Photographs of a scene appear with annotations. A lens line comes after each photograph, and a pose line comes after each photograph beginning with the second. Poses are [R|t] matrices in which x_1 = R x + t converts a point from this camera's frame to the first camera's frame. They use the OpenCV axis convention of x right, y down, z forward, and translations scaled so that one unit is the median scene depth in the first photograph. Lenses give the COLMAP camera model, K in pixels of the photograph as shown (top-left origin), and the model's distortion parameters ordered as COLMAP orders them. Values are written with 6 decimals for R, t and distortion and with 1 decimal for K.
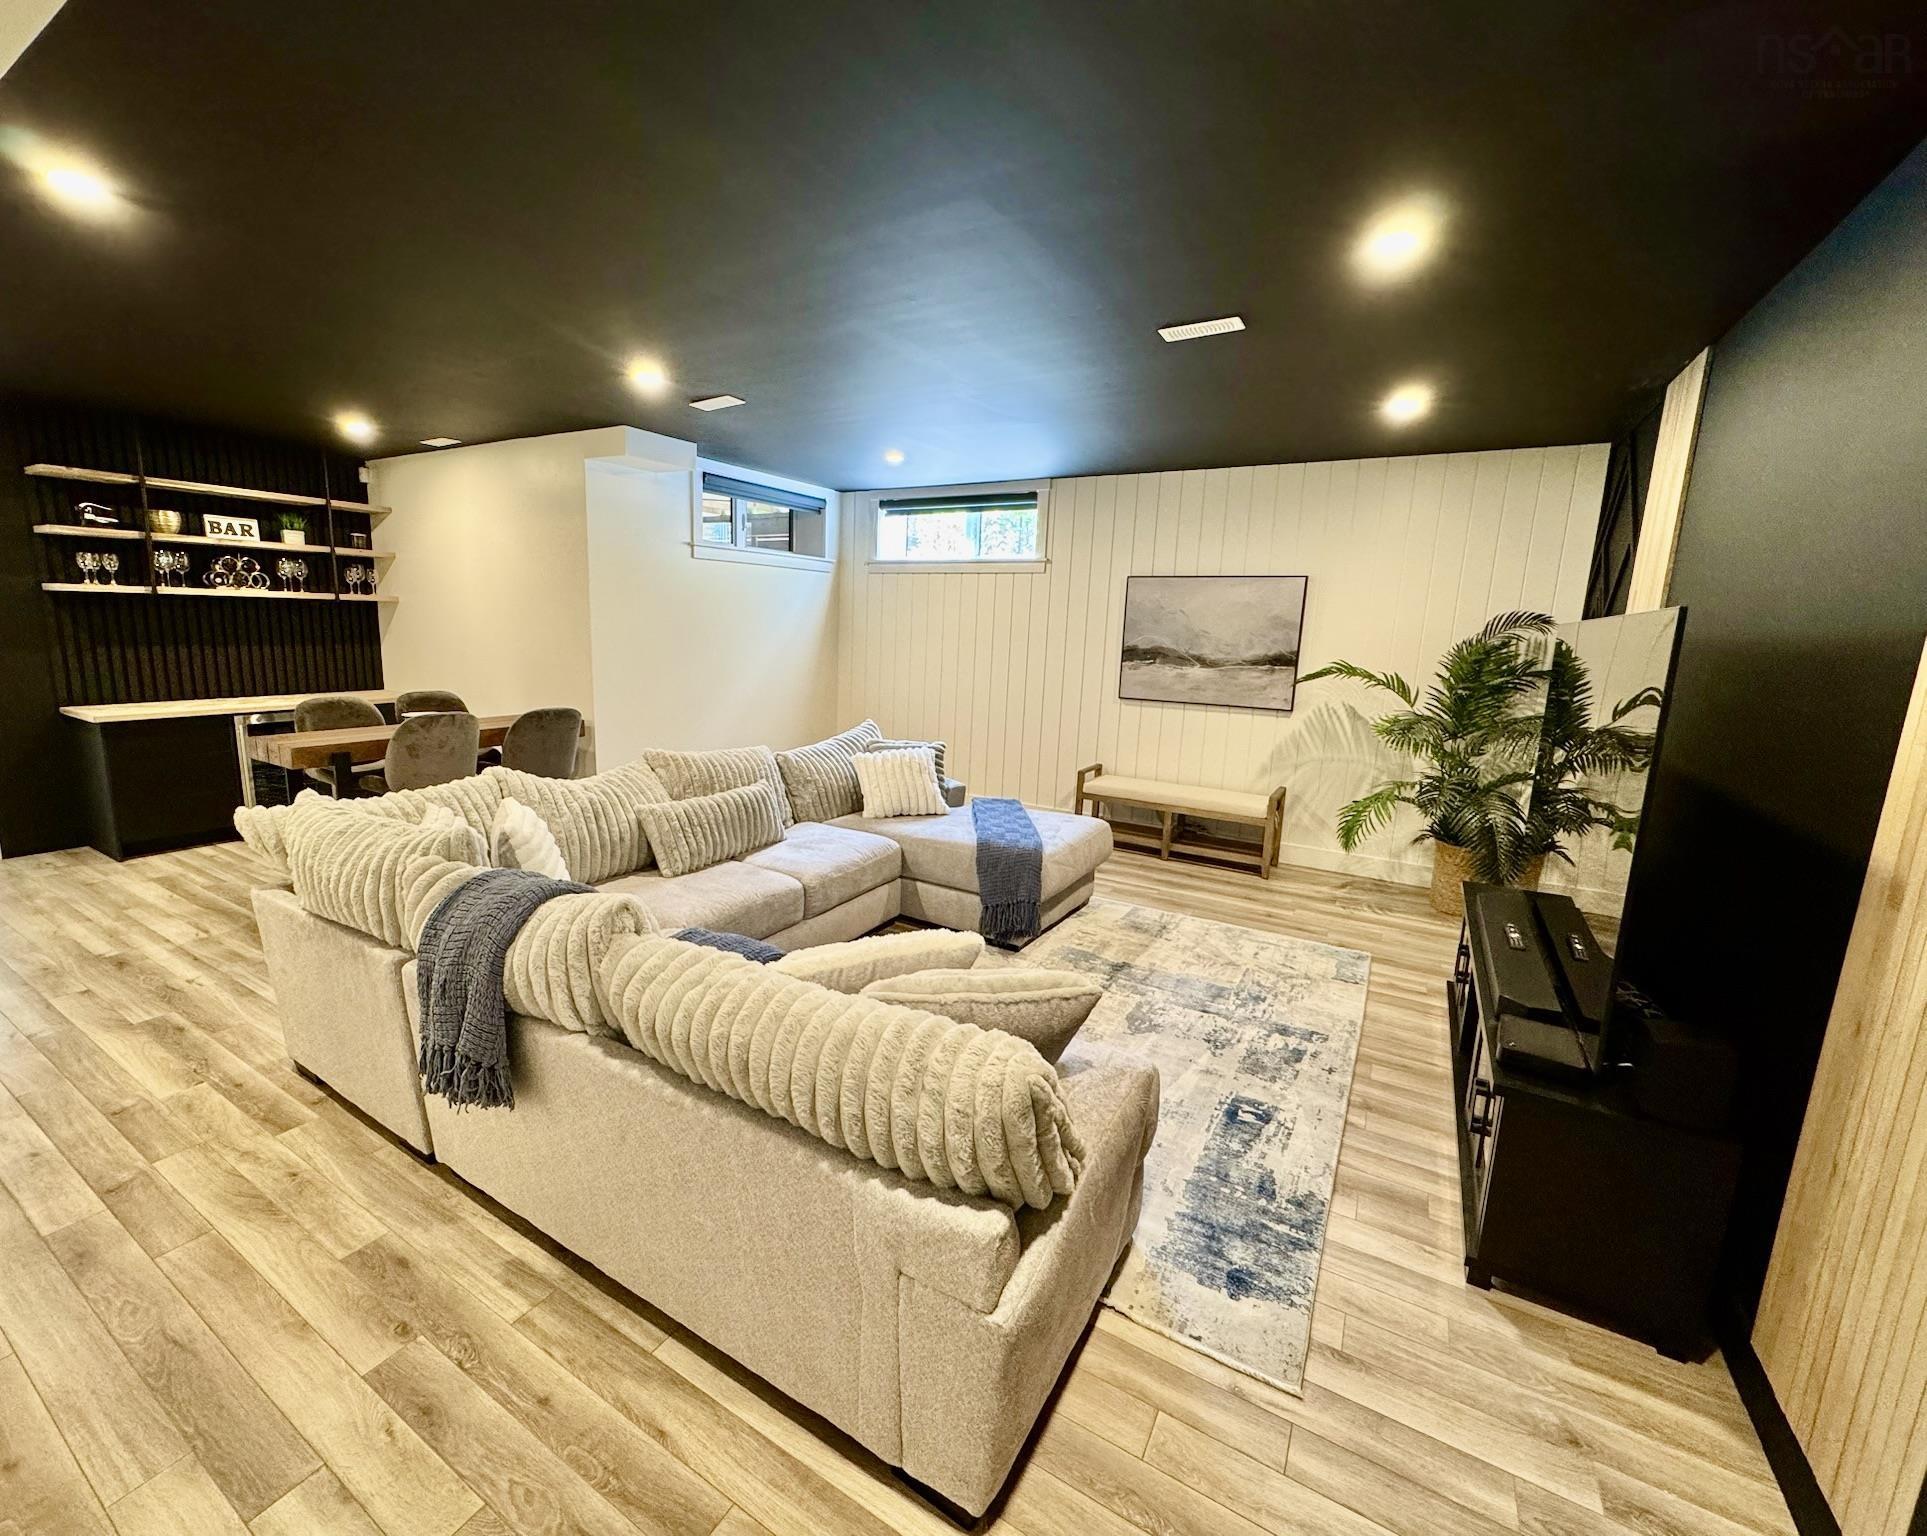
lens RADIAL K [[847.6, 0, 951.5], [0, 847.6, 767.9], [0, 0, 1]] dist [-0.011033, -0.000152]
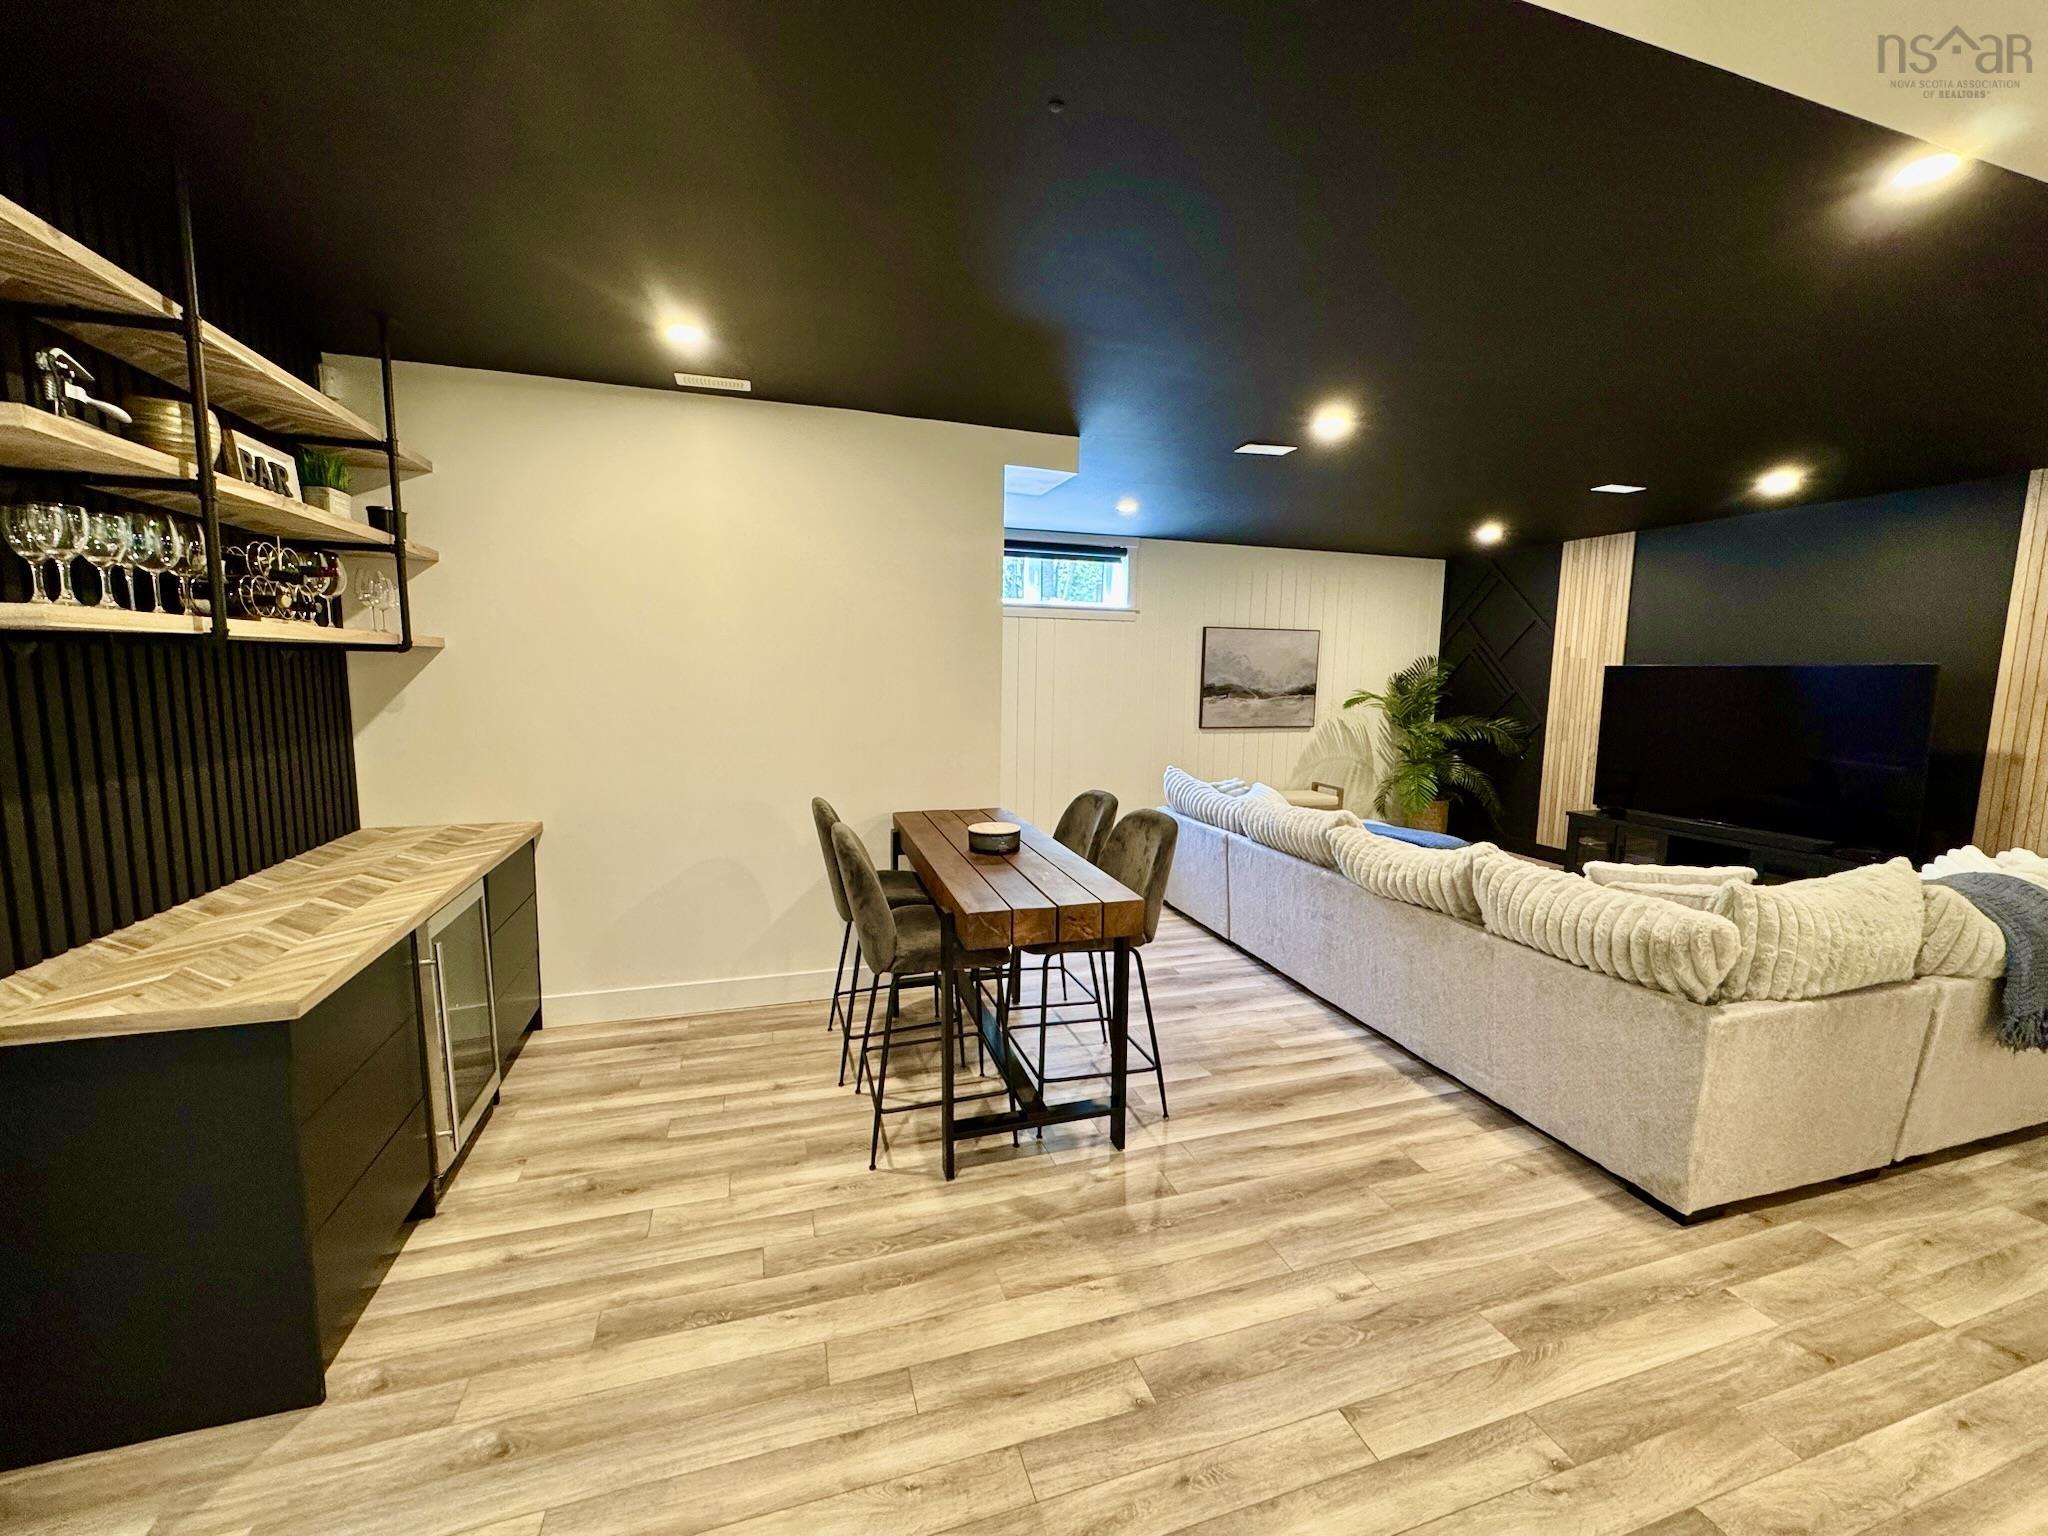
lens RADIAL K [[822.4, 0, 1032.4], [0, 822.4, 763.8], [0, 0, 1]] dist [-0.000456, 0.000066]
pose [[0.648466, -0.109763, 0.753288, -0.926916], [0.137901, 0.990116, 0.025561, -0.107020], [-0.748649, 0.087304, 0.657194, 0.477964]]
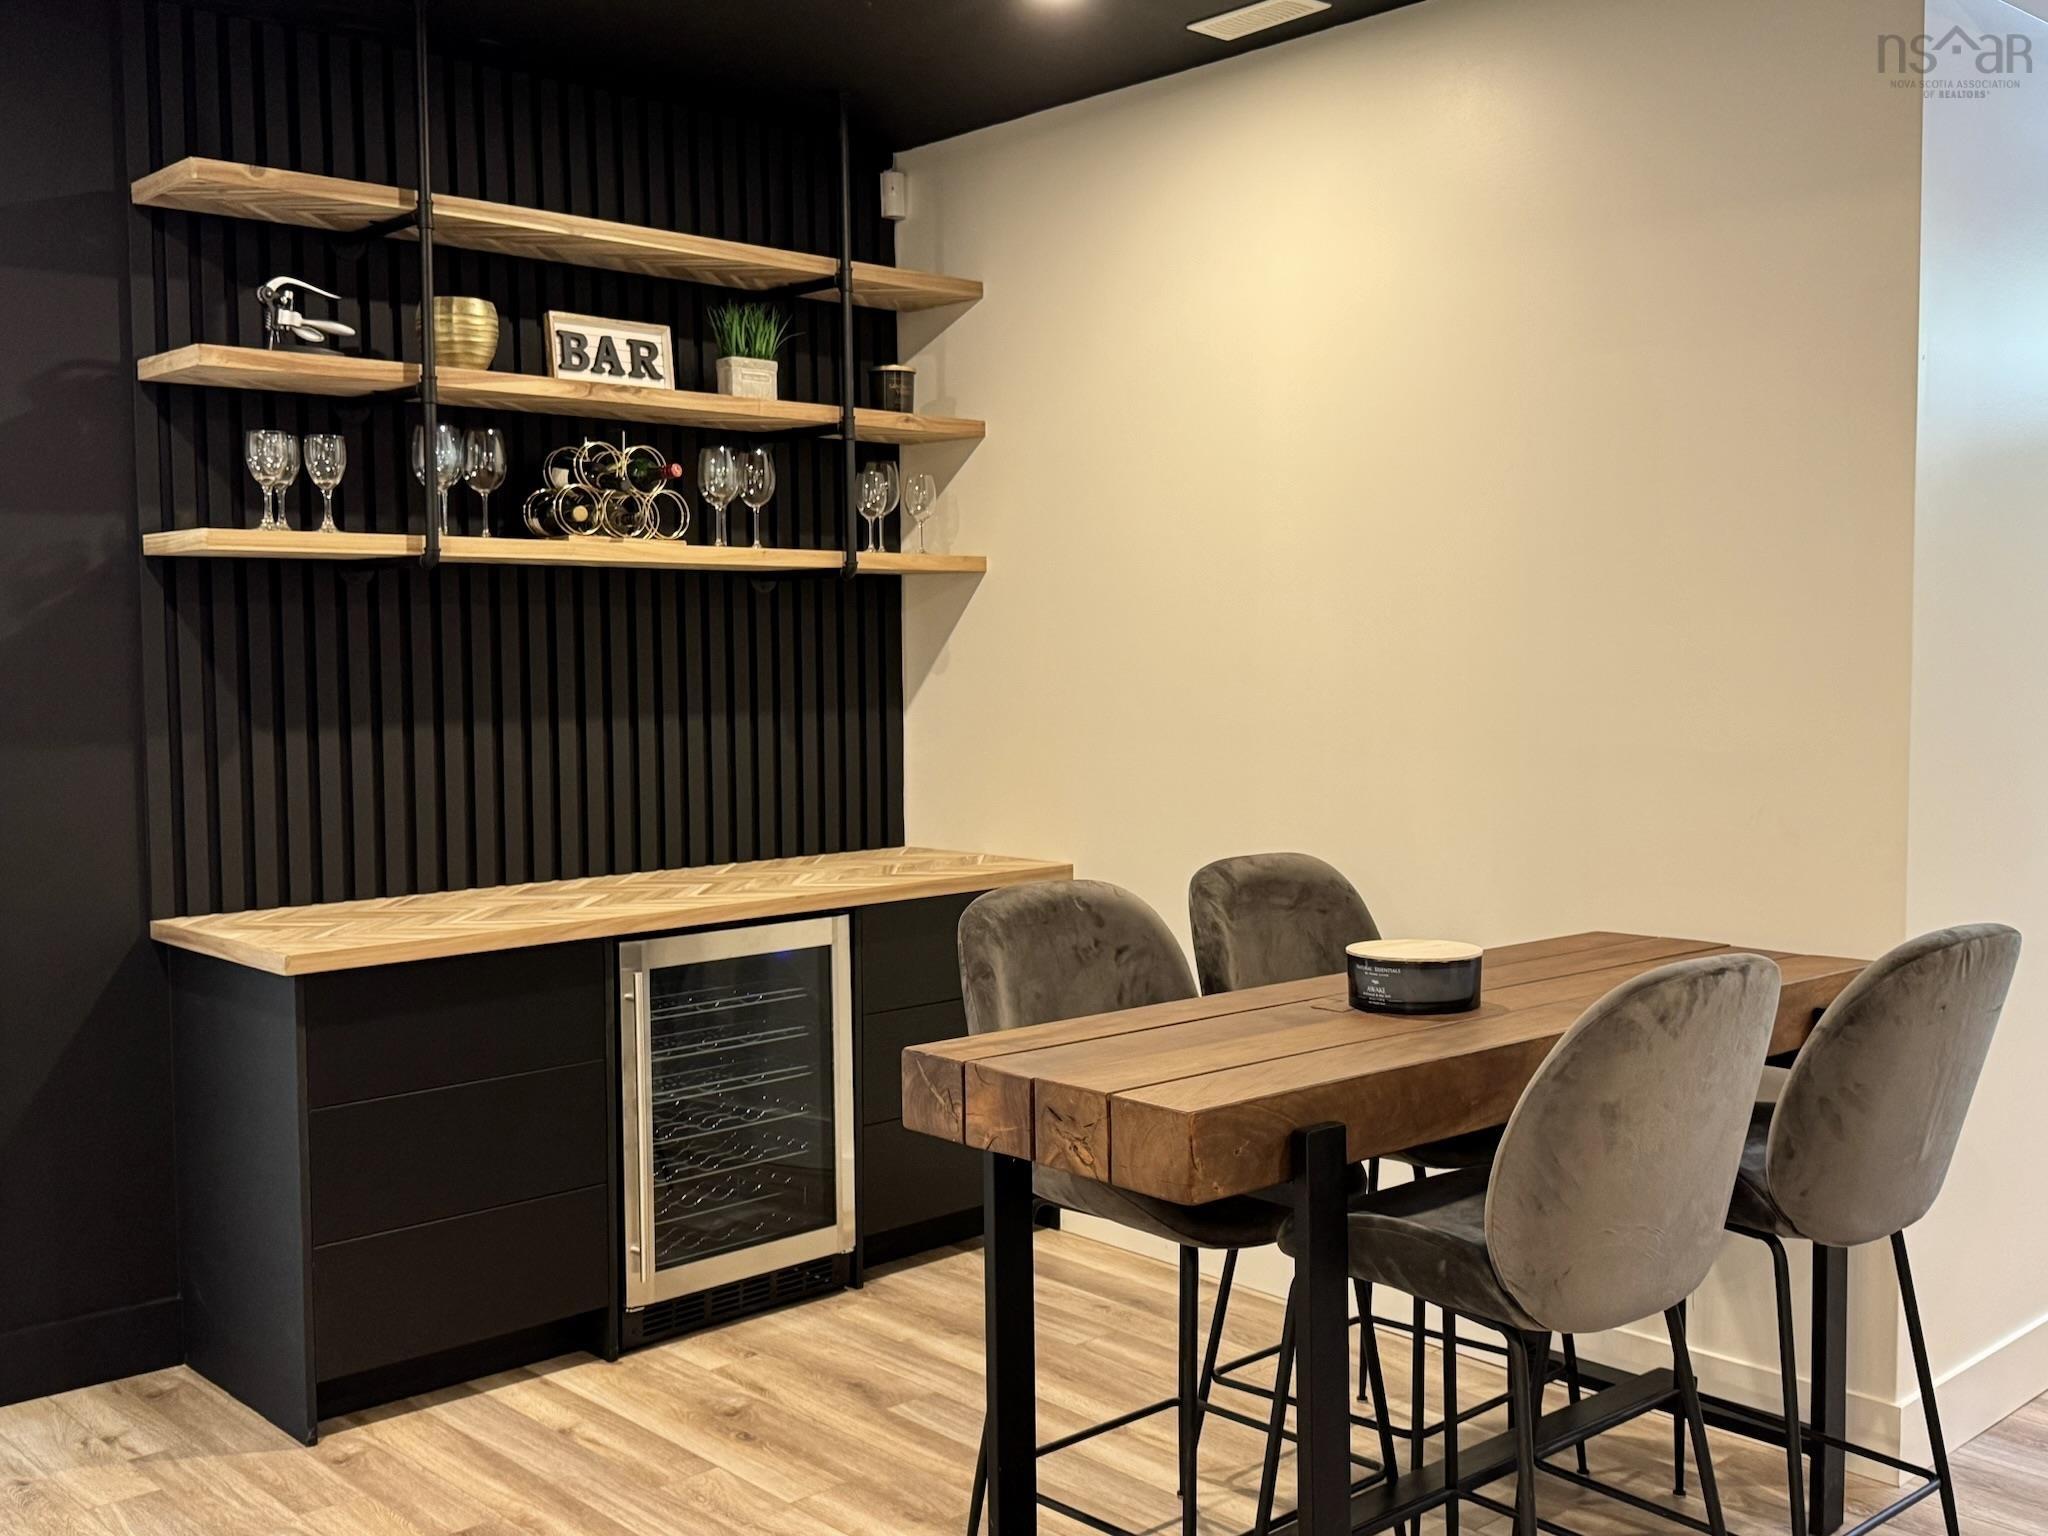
lens RADIAL K [[2070.5, 0, 1032.0], [0, 2070.5, 765.3], [0, 0, 1]] dist [0.028456, 0.000000]
pose [[0.959838, -0.023566, -0.279564, -0.482309], [-0.009949, 0.992980, -0.117863, -0.037803], [0.280379, 0.115910, 0.952865, 0.308408]]
